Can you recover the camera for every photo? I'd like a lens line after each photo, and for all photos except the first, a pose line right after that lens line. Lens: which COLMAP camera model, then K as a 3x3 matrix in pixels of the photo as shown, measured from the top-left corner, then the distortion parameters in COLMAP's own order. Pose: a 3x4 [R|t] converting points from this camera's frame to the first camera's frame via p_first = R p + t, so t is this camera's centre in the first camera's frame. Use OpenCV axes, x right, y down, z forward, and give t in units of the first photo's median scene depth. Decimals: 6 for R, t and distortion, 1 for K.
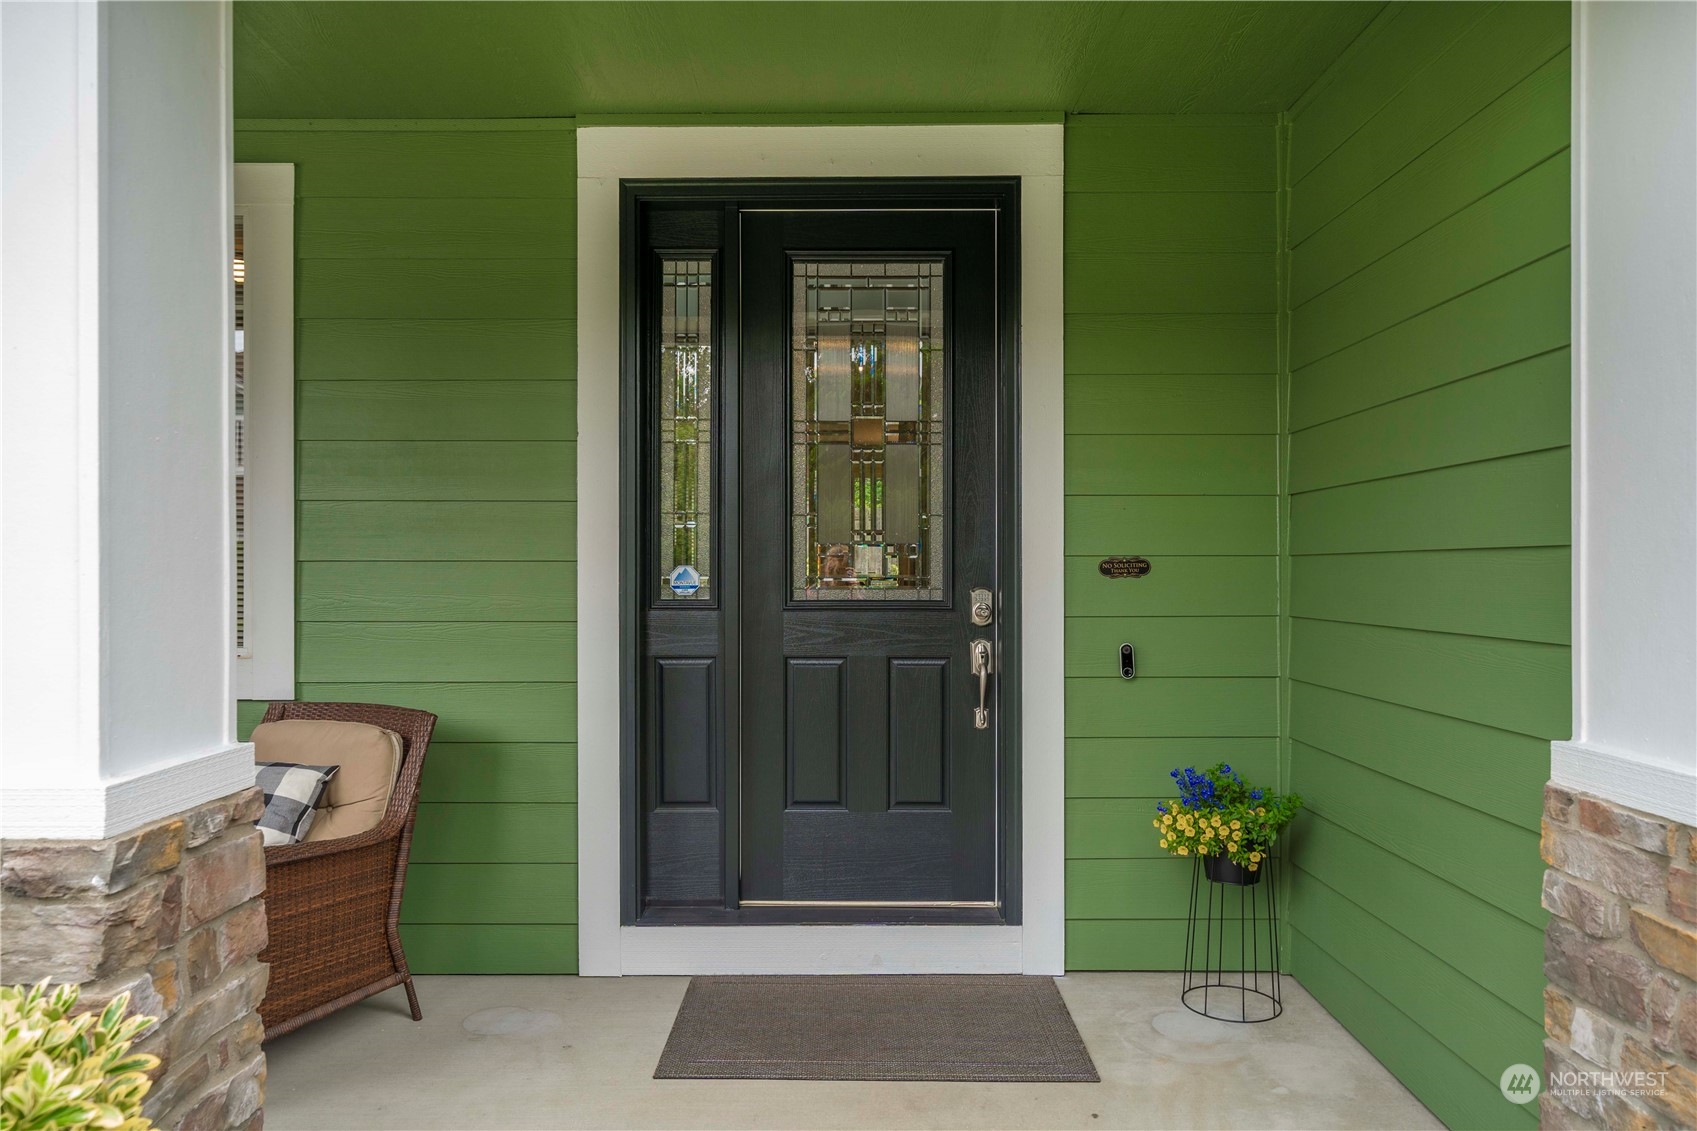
lens RADIAL K [[1172.0, 0, 848.6], [0, 1172.0, 567.2], [0, 0, 1]] dist [-0.003177, -0.000173]
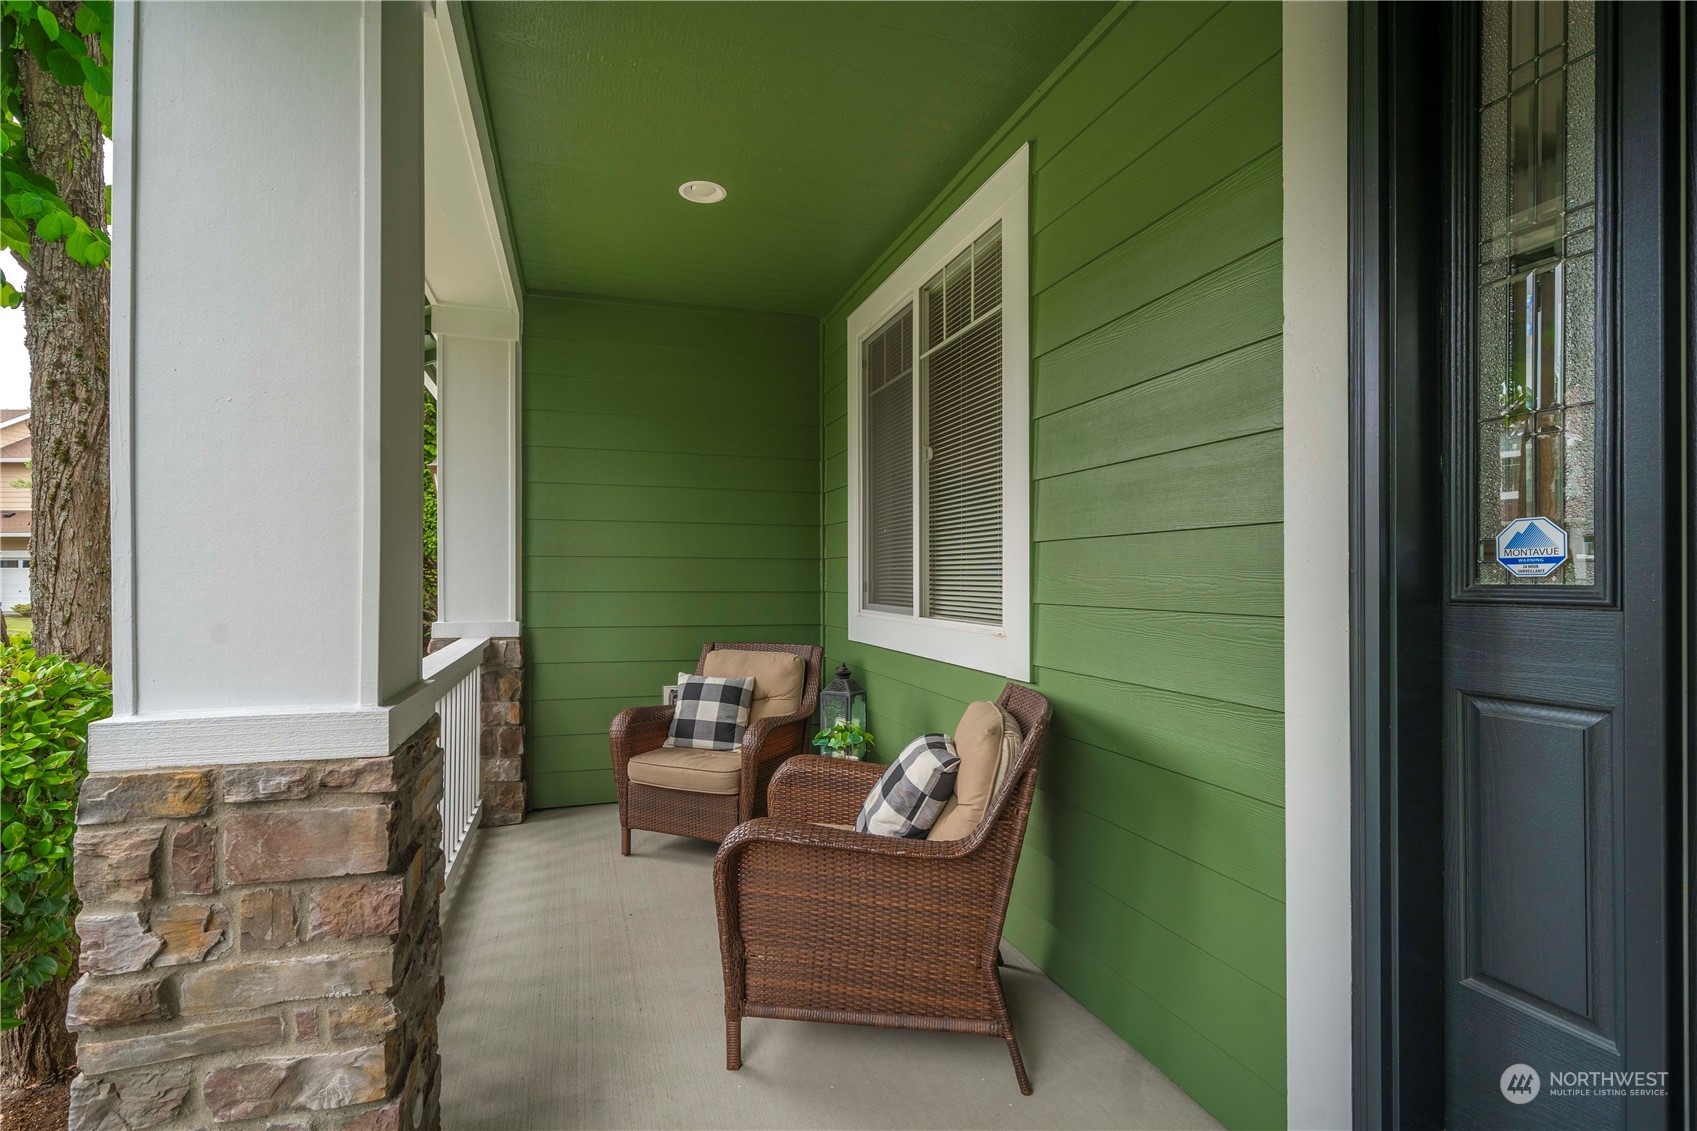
lens RADIAL K [[763.7, 0, 848.1], [0, 763.7, 568.1], [0, 0, 1]] dist [0.005282, -0.000806]
pose [[0.258798, -0.014903, -0.965816, 0.121888], [0.003848, 0.999889, -0.014397, 0.029033], [0.965924, 0.000010, 0.258827, 0.771818]]
